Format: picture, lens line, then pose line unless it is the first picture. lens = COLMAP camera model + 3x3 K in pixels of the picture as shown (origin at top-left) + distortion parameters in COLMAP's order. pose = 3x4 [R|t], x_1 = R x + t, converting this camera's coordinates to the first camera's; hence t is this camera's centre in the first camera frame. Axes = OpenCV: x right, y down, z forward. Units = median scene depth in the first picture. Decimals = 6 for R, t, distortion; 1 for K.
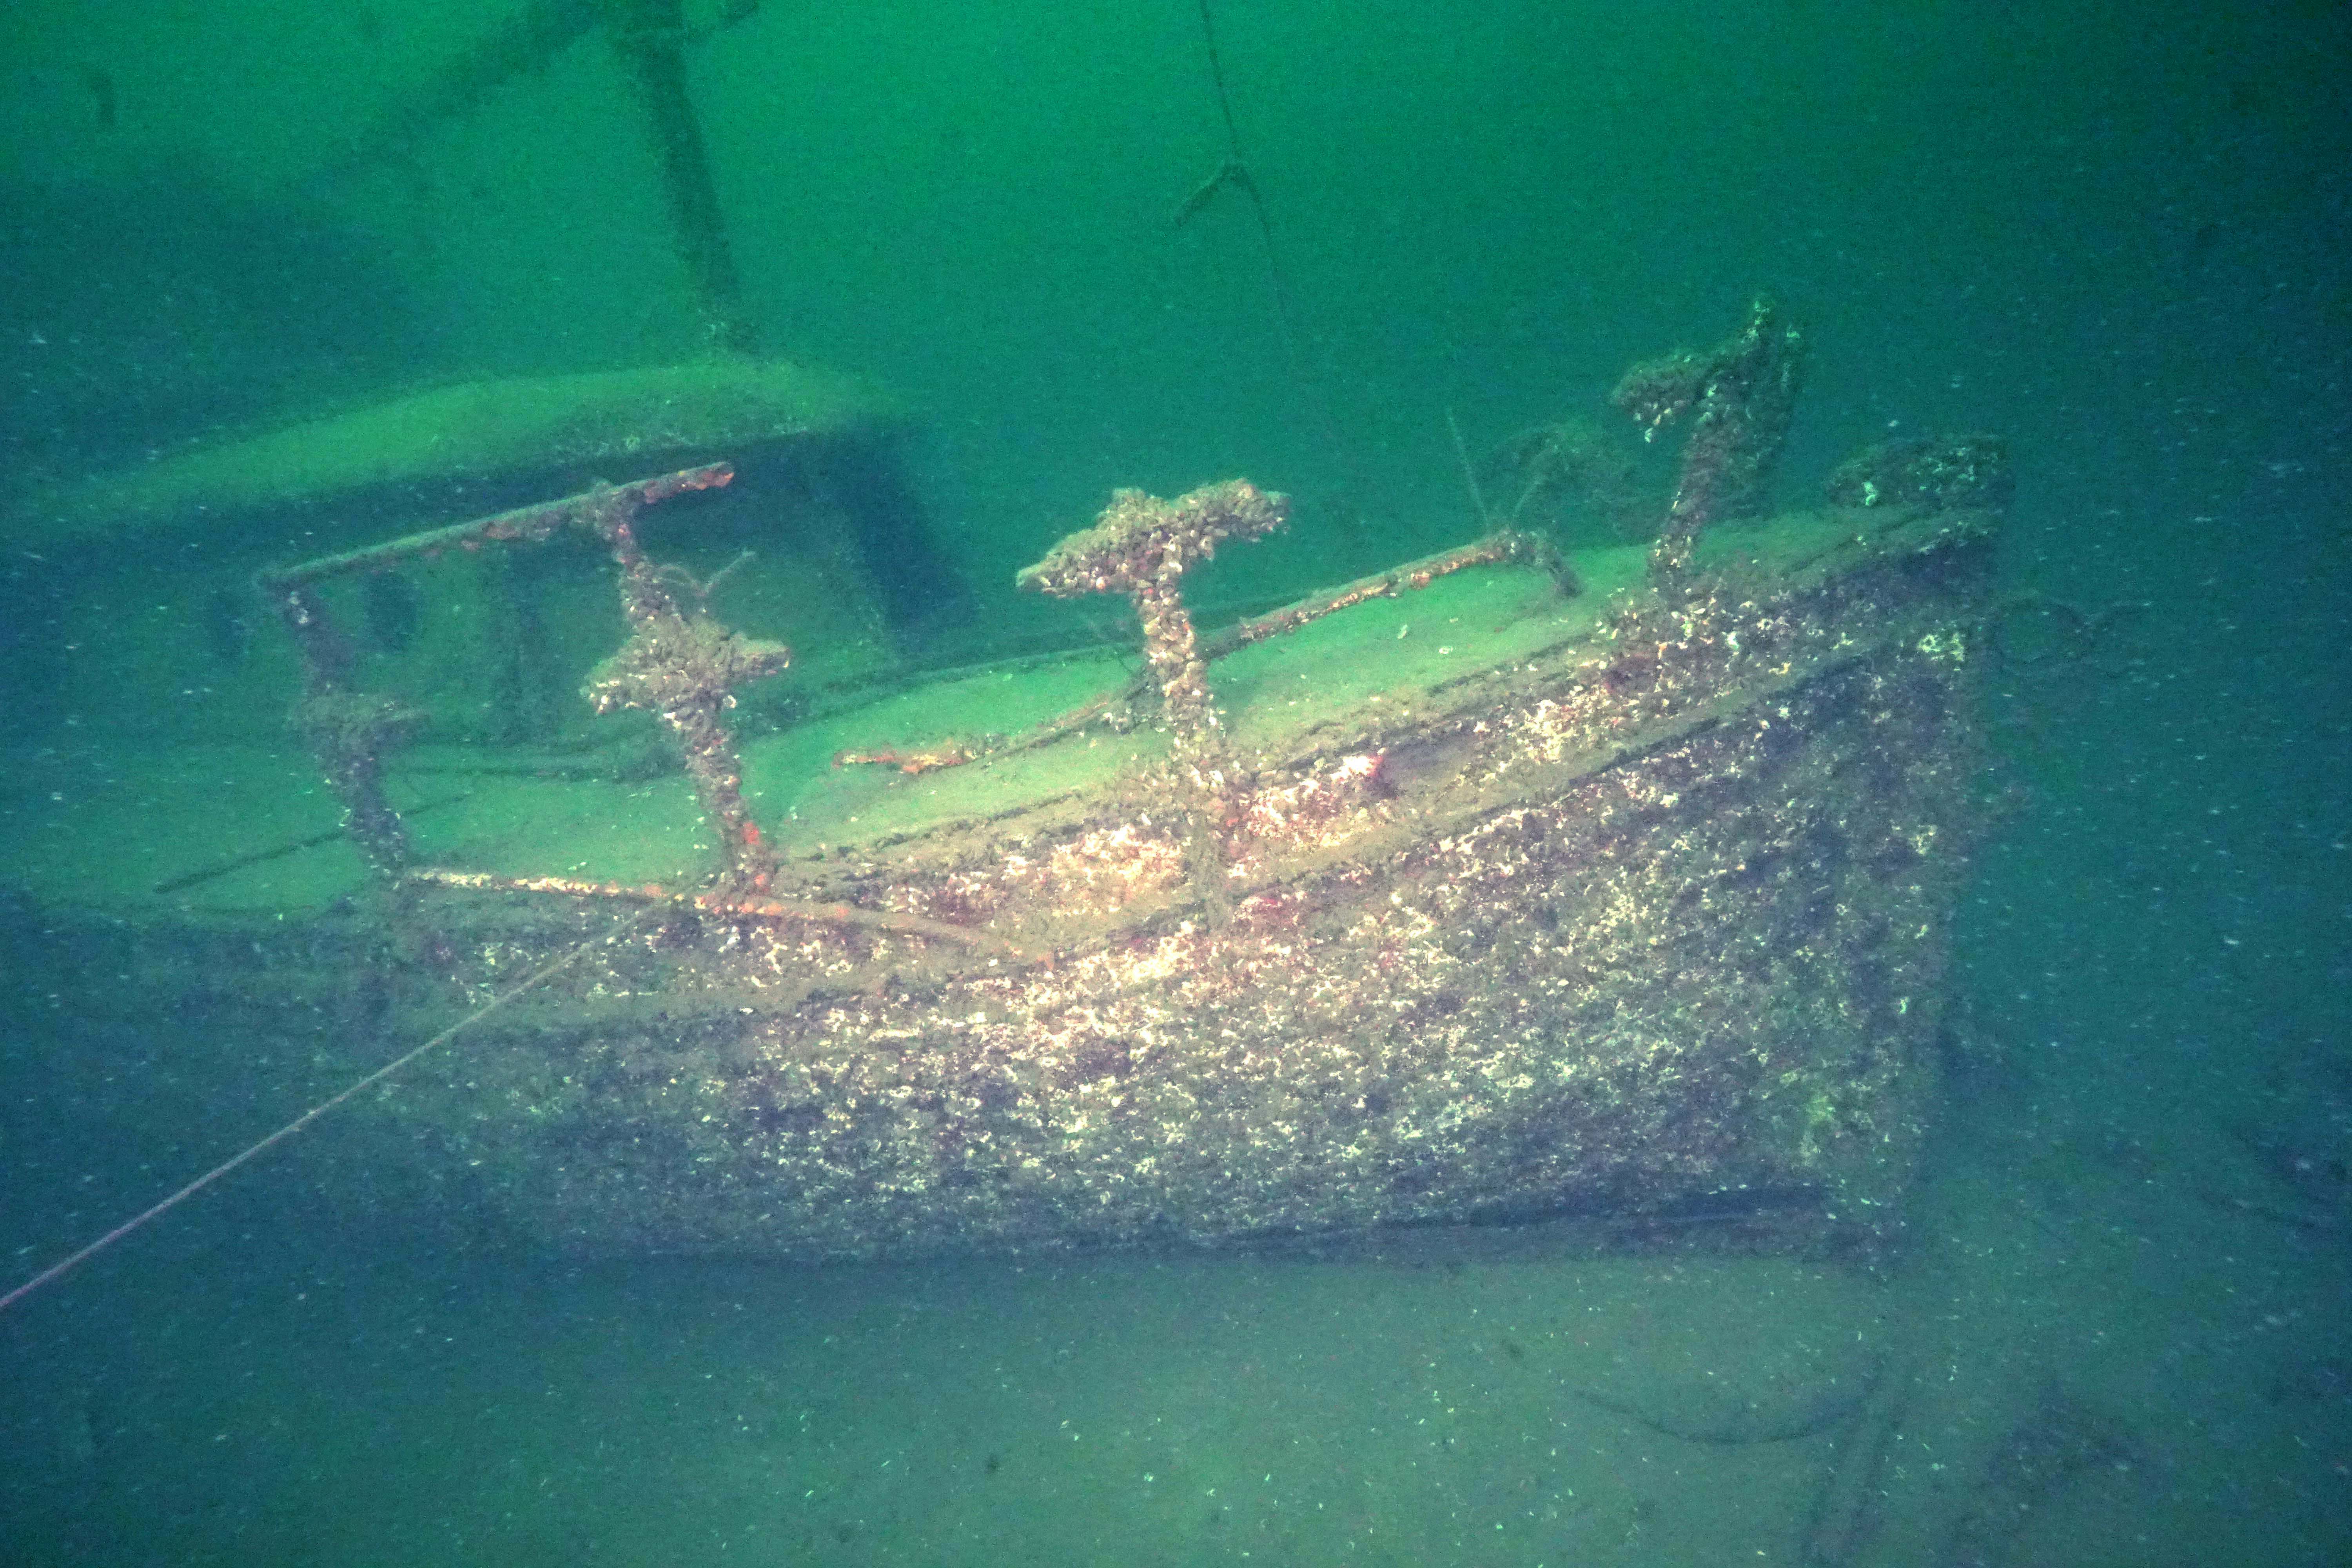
lens RADIAL K [[1166.7, 0, 1176.0], [0, 1166.7, 784.0], [0, 0, 1]] dist [0.001829, 0.000065]
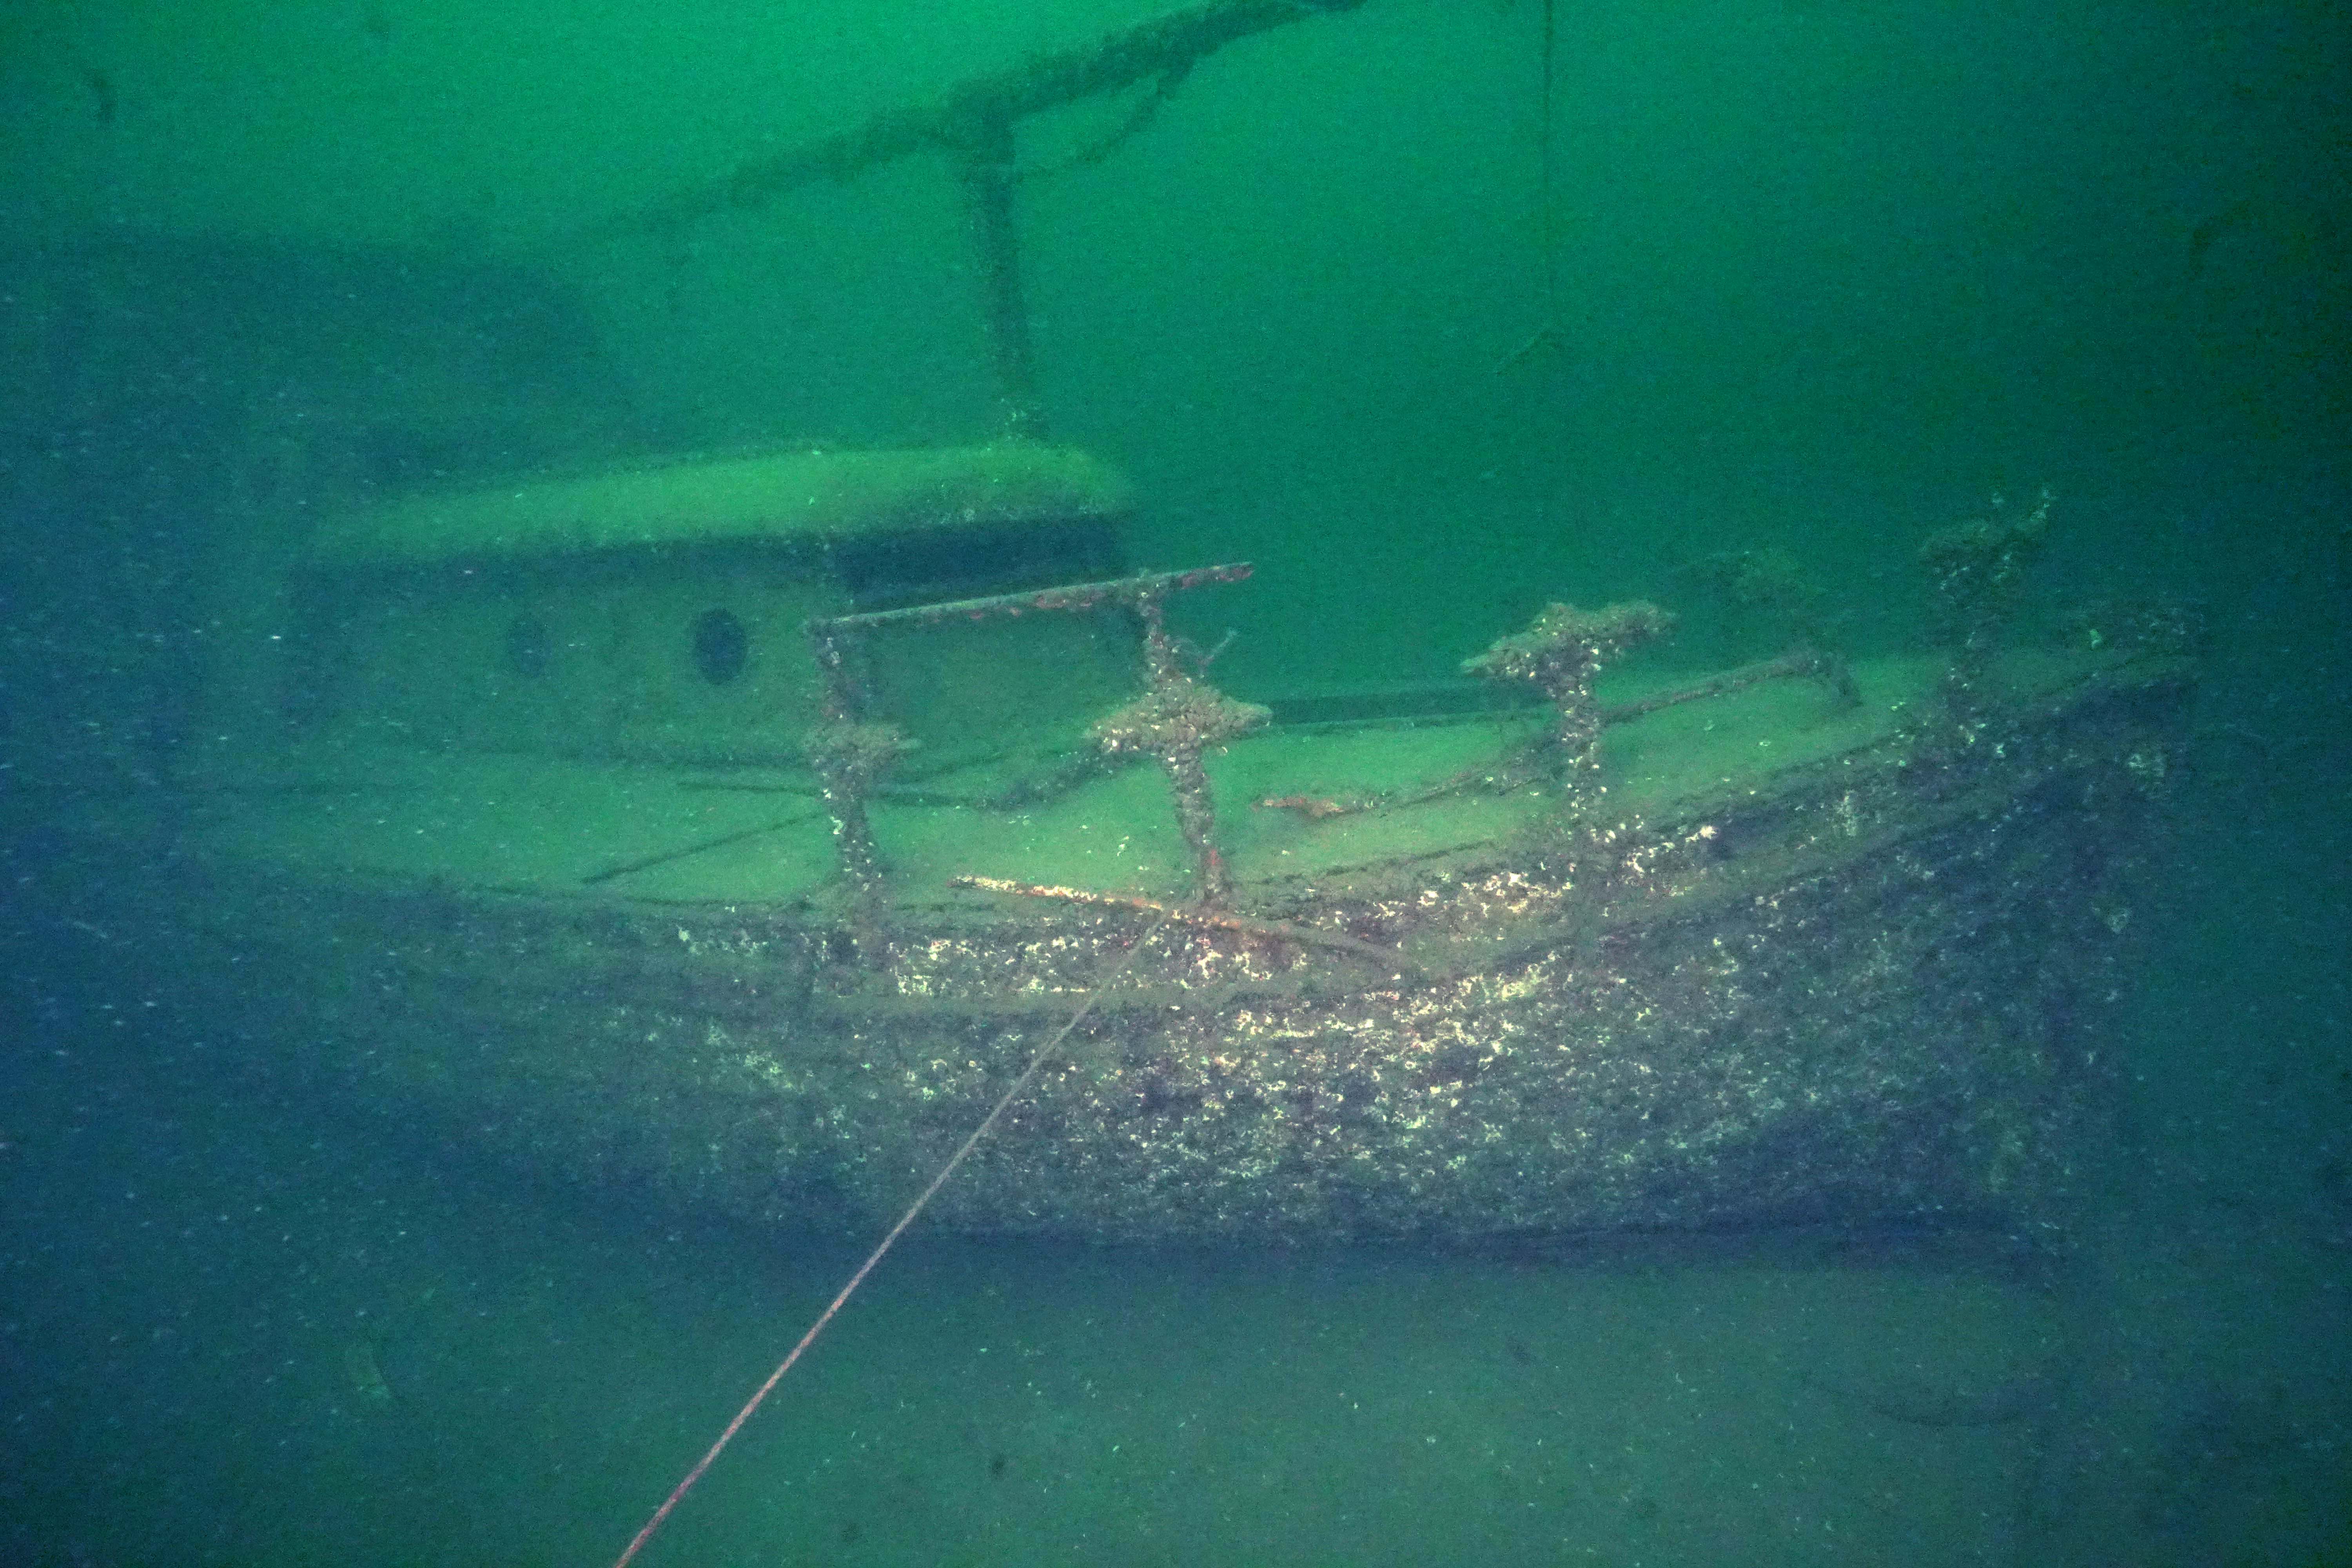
lens RADIAL K [[1171.2, 0, 1176.0], [0, 1171.2, 784.0], [0, 0, 1]] dist [-0.002566, 0.021057]
pose [[0.997254, 0.059204, 0.044481, -0.428378], [-0.056903, 0.997060, -0.051326, 0.026871], [-0.047389, 0.048654, 0.997691, -0.203215]]
